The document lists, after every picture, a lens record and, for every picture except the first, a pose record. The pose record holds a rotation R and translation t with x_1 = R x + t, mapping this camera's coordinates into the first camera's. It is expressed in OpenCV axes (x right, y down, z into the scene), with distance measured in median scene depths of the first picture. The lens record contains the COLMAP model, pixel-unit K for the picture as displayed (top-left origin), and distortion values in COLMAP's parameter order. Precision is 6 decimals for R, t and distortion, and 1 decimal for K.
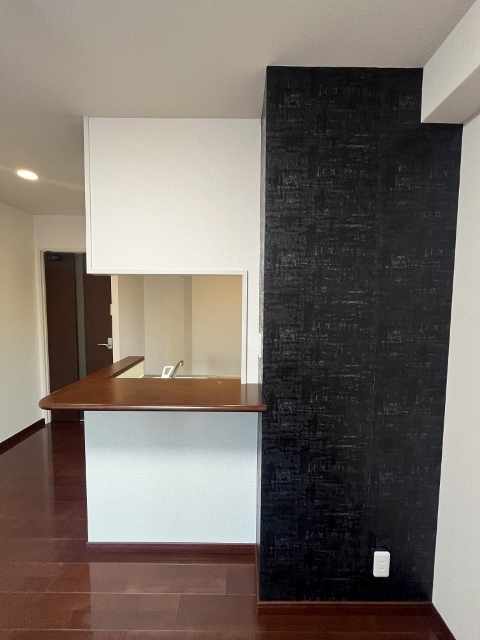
lens RADIAL K [[259.5, 0, 238.5], [0, 259.5, 319.7], [0, 0, 1]] dist [-0.001645, -0.000291]
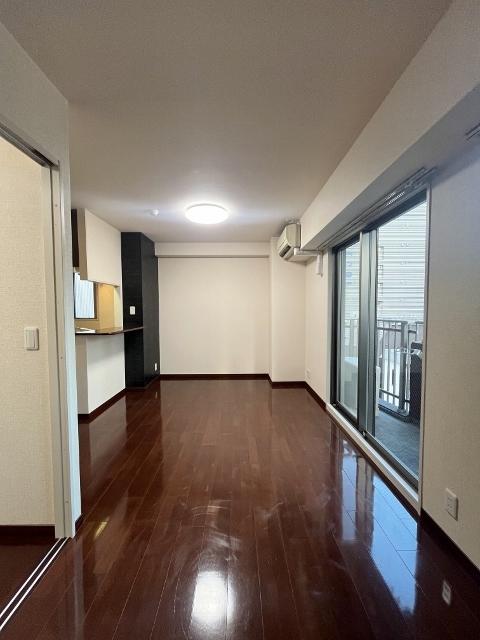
lens RADIAL K [[259.5, 0, 238.5], [0, 259.5, 319.7], [0, 0, 1]] dist [-0.001645, -0.000291]
pose [[-0.009078, -0.054274, 0.998485, -3.135059], [0.072485, 0.995863, 0.054790, 0.142650], [-0.997328, 0.072873, -0.005106, -0.245259]]
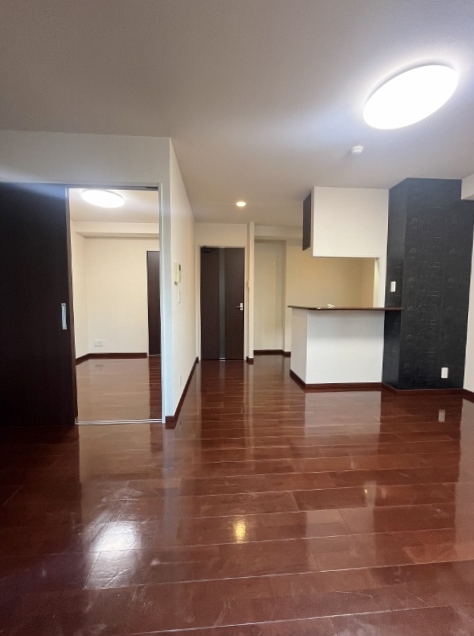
lens RADIAL K [[257.9, 0, 235.5], [0, 257.9, 317.7], [0, 0, 1]] dist [-0.001645, -0.000291]
pose [[0.997487, -0.012155, 0.069800, -1.606143], [0.011902, 0.999921, 0.004029, 0.377053], [-0.069844, -0.003189, 0.997553, -1.316084]]
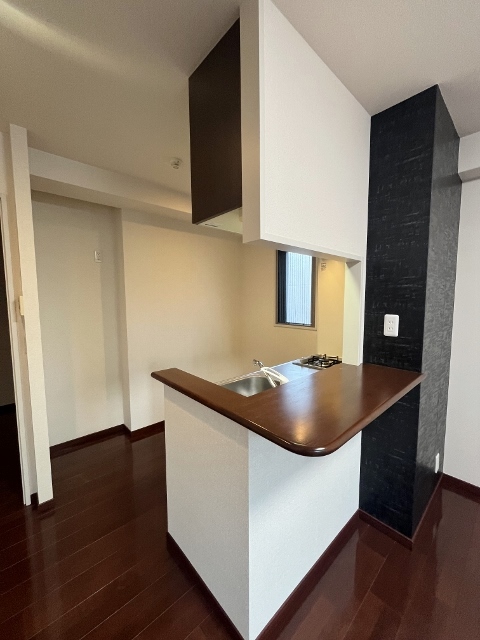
lens RADIAL K [[259.5, 0, 238.5], [0, 259.5, 319.7], [0, 0, 1]] dist [-0.001645, -0.000291]
pose [[0.741946, -0.074554, 0.666302, -1.215209], [0.059350, 0.997200, 0.045492, -0.008982], [-0.667828, 0.005793, 0.744293, 0.621094]]
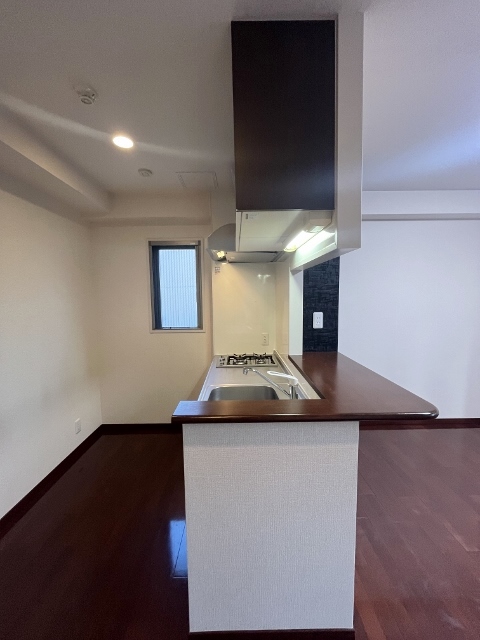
lens RADIAL K [[259.5, 0, 238.5], [0, 259.5, 319.7], [0, 0, 1]] dist [-0.001645, -0.000291]
pose [[-0.012407, -0.100786, 0.994831, -1.471480], [0.077454, 0.991821, 0.101447, -0.087642], [-0.996919, 0.078313, -0.004500, 1.511415]]
